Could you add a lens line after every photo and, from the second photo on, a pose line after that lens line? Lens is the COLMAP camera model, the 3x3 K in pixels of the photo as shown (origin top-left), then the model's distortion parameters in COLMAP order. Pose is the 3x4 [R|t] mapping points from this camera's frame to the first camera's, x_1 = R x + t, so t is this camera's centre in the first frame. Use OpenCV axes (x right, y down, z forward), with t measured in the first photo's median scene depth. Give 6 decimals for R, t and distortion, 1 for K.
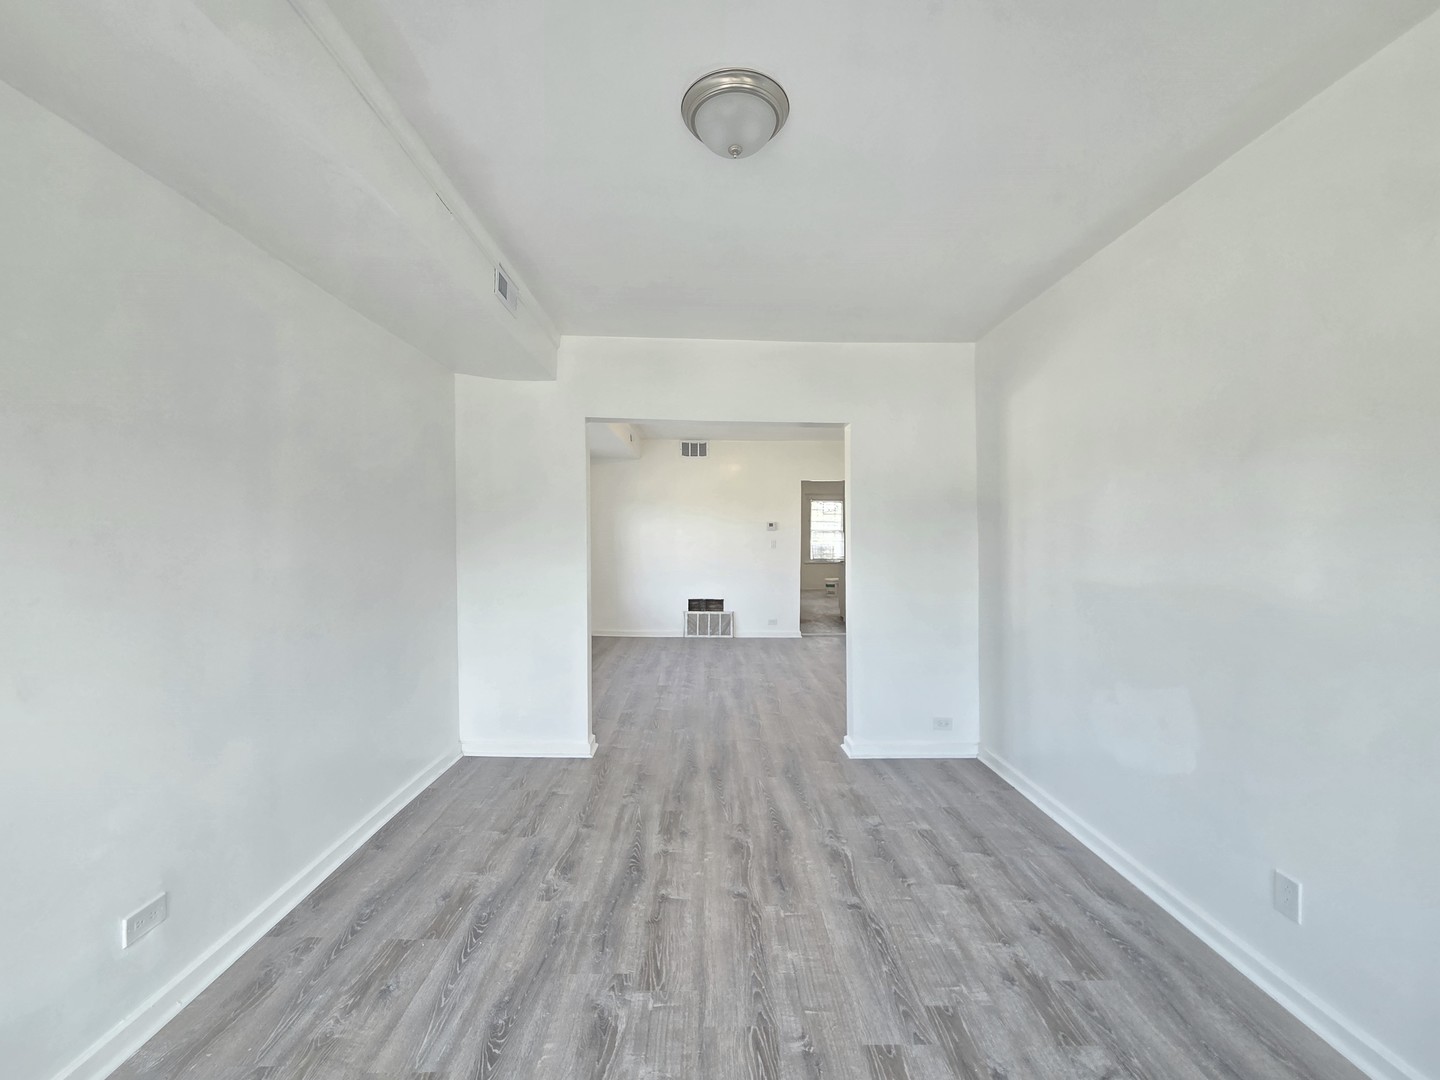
lens RADIAL K [[590.3, 0, 715.0], [0, 590.3, 532.7], [0, 0, 1]] dist [-0.000564, 0.000173]
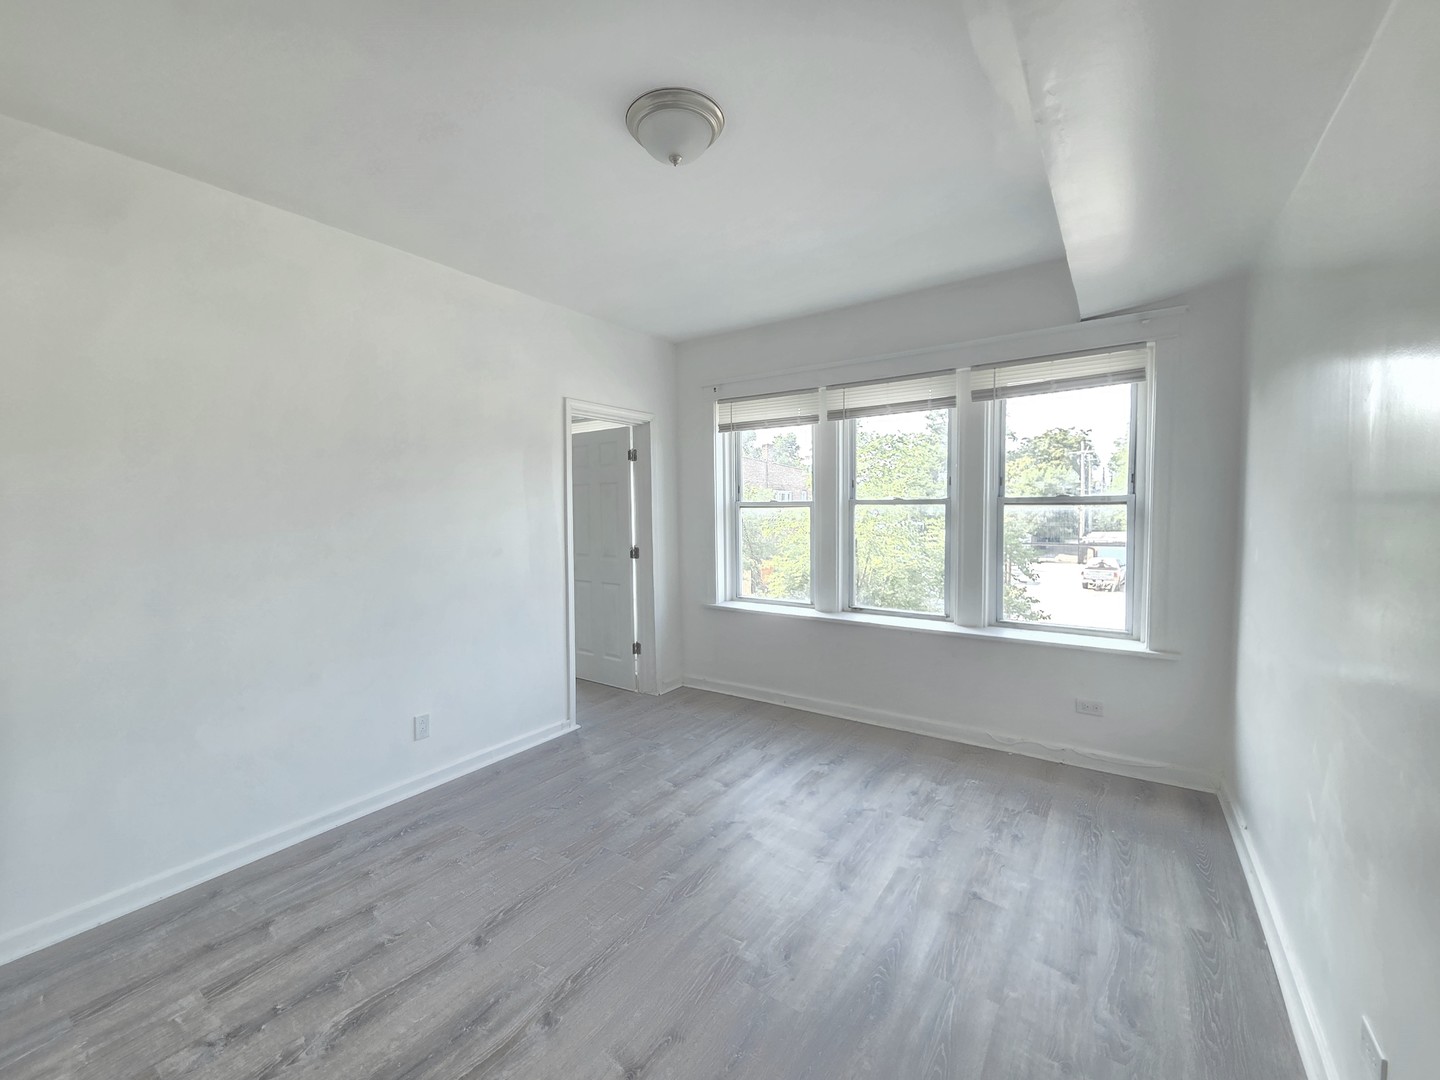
lens RADIAL K [[590.3, 0, 715.0], [0, 590.3, 532.7], [0, 0, 1]] dist [-0.000564, 0.000173]
pose [[-0.809471, -0.019372, 0.586841, -0.418940], [0.007511, 0.999032, 0.043339, -0.000006], [-0.587112, 0.039490, -0.808542, 1.143550]]
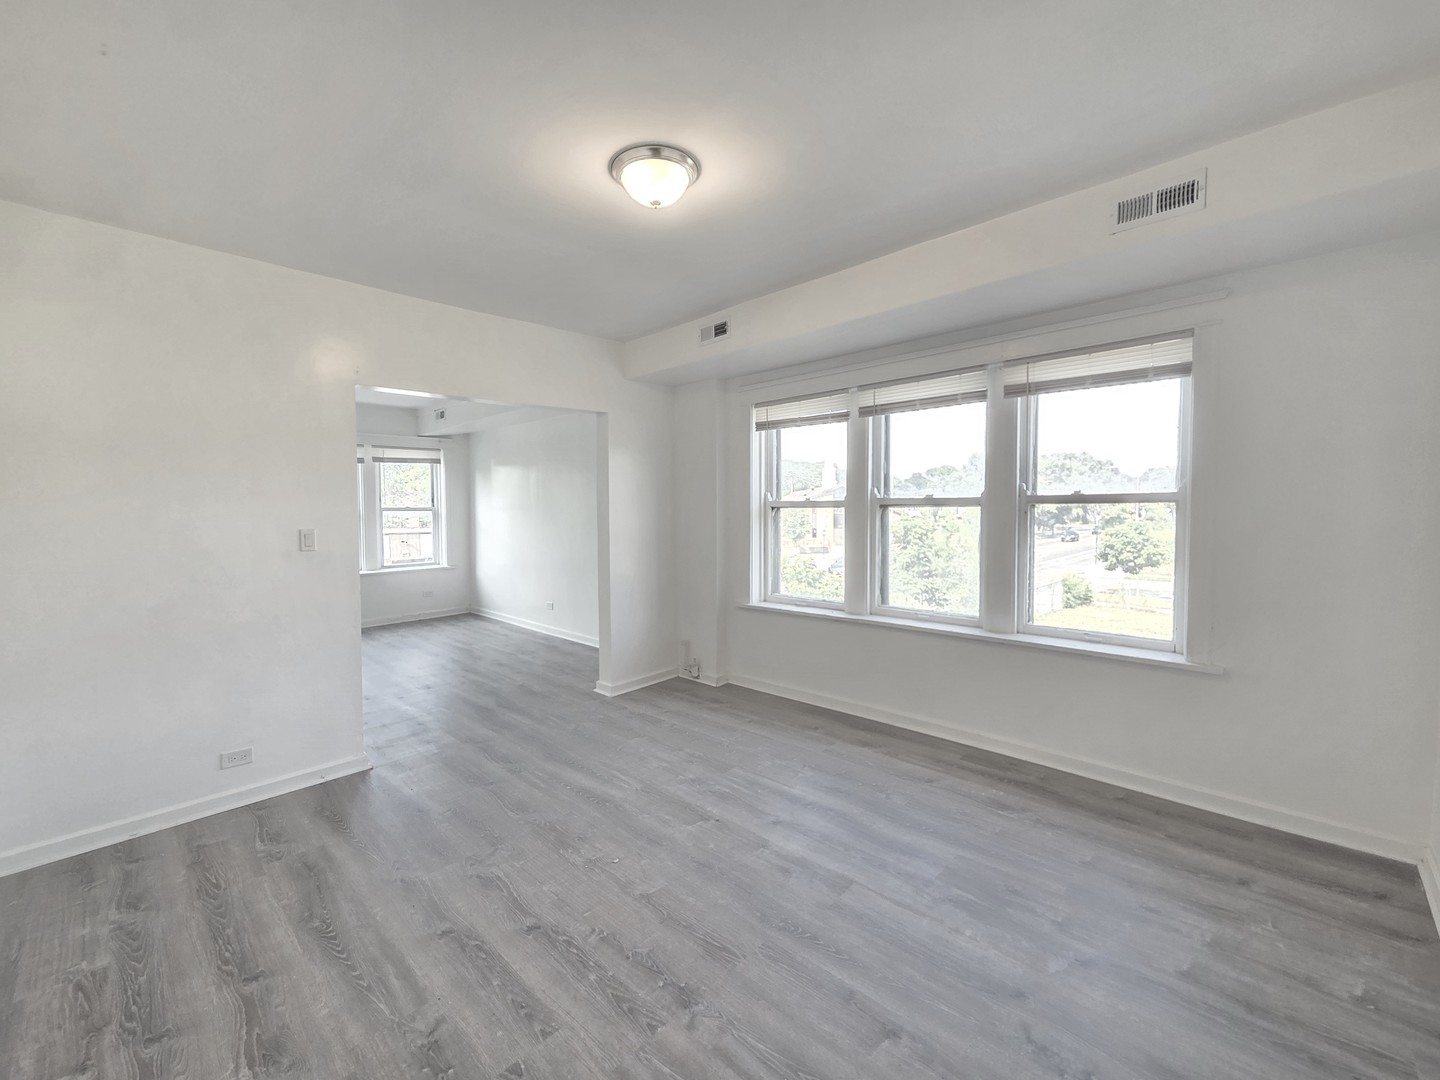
lens RADIAL K [[590.3, 0, 715.0], [0, 590.3, 532.7], [0, 0, 1]] dist [-0.000564, 0.000173]
pose [[-0.702431, 0.034905, -0.710895, 0.627891], [0.007801, 0.999114, 0.041348, -0.001953], [0.711709, 0.023499, -0.702081, 2.653488]]
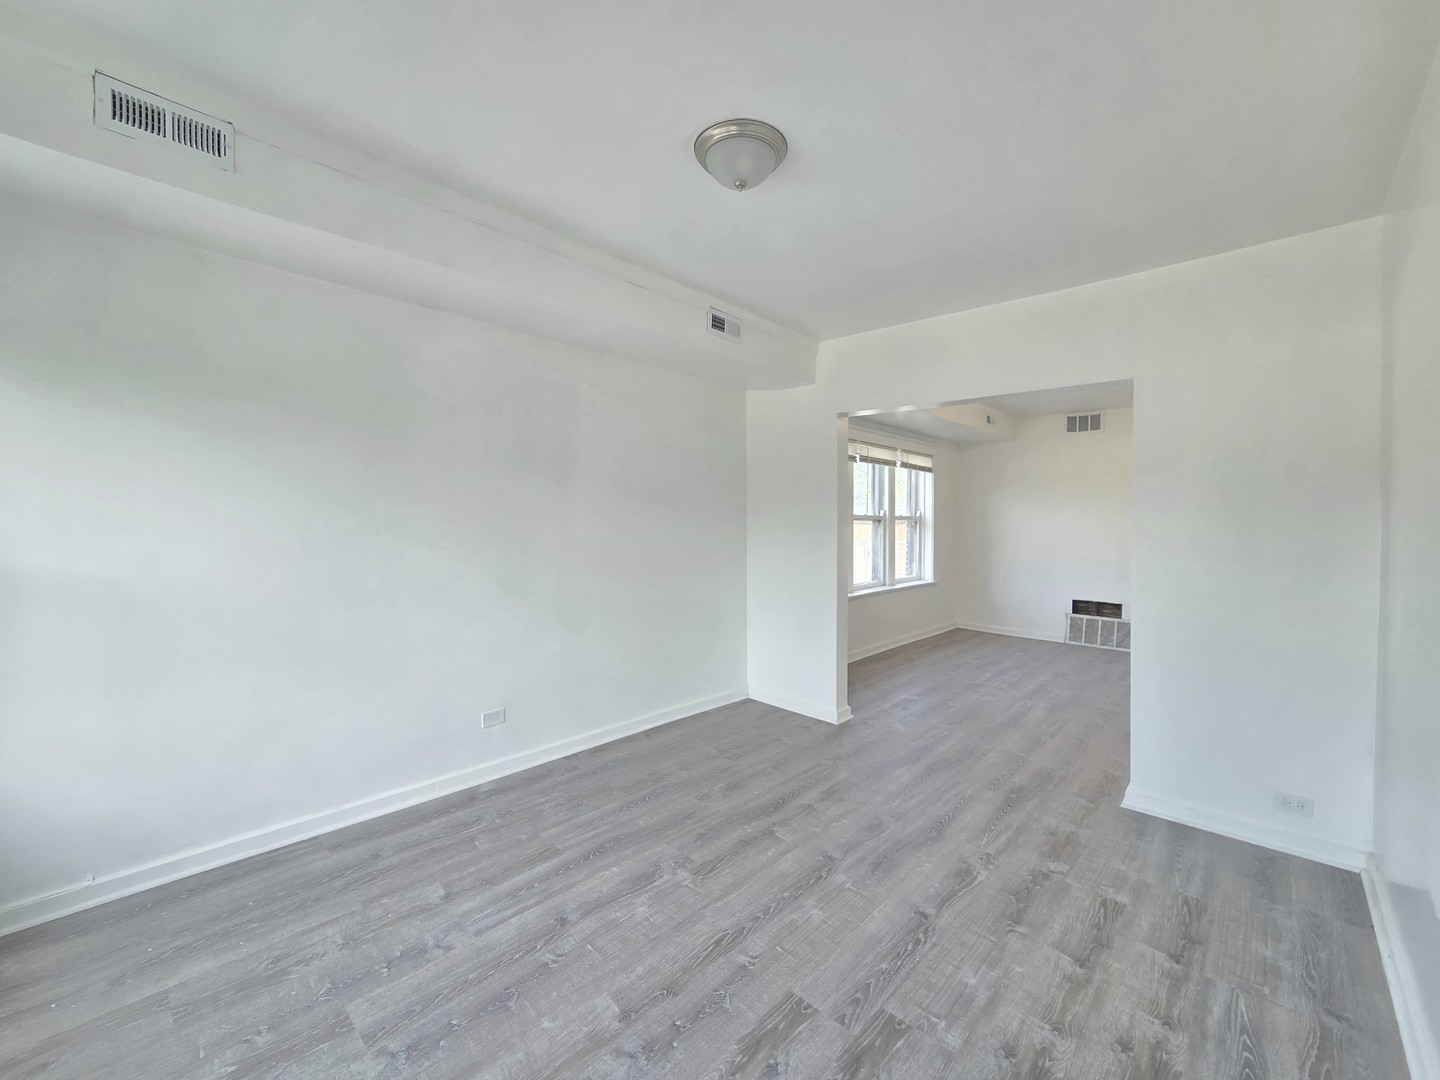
lens RADIAL K [[590.3, 0, 715.0], [0, 590.3, 532.7], [0, 0, 1]] dist [-0.000564, 0.000173]
pose [[0.715844, 0.019046, -0.698001, 0.500126], [-0.007241, 0.999777, 0.019855, 0.007082], [0.698223, -0.009159, 0.715822, 0.079325]]
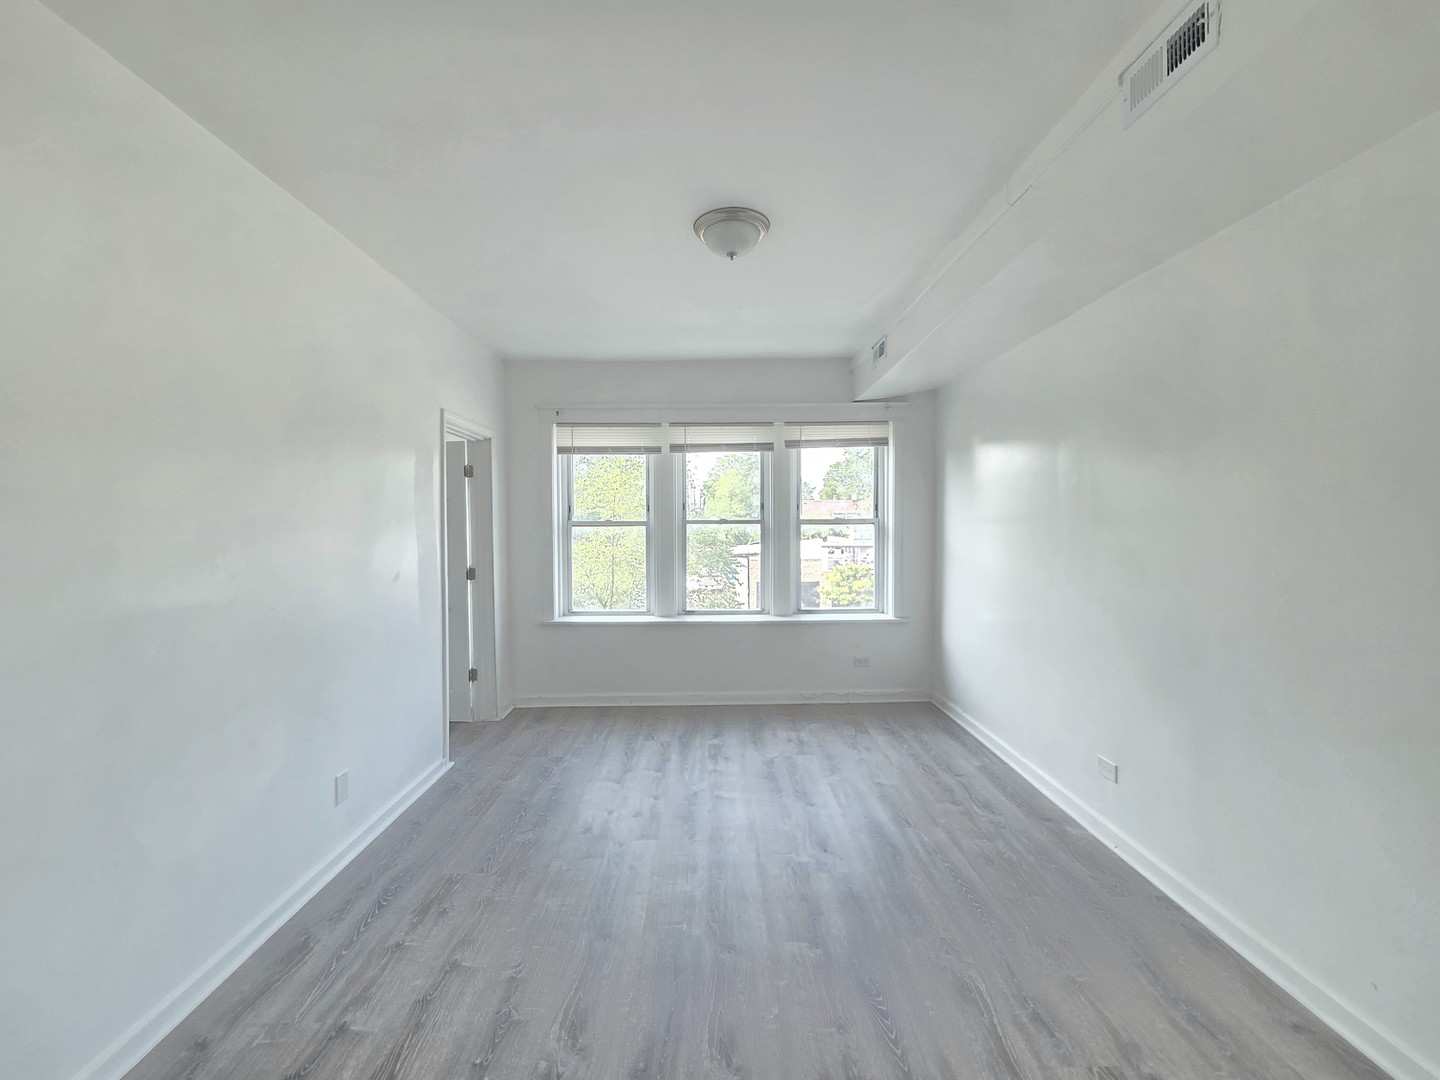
lens RADIAL K [[590.3, 0, 715.0], [0, 590.3, 532.7], [0, 0, 1]] dist [-0.000564, 0.000173]
pose [[-0.999952, 0.004630, 0.008619, 0.040664], [0.004773, 0.999849, 0.016702, -0.006089], [-0.008541, 0.016743, -0.999823, 1.480623]]
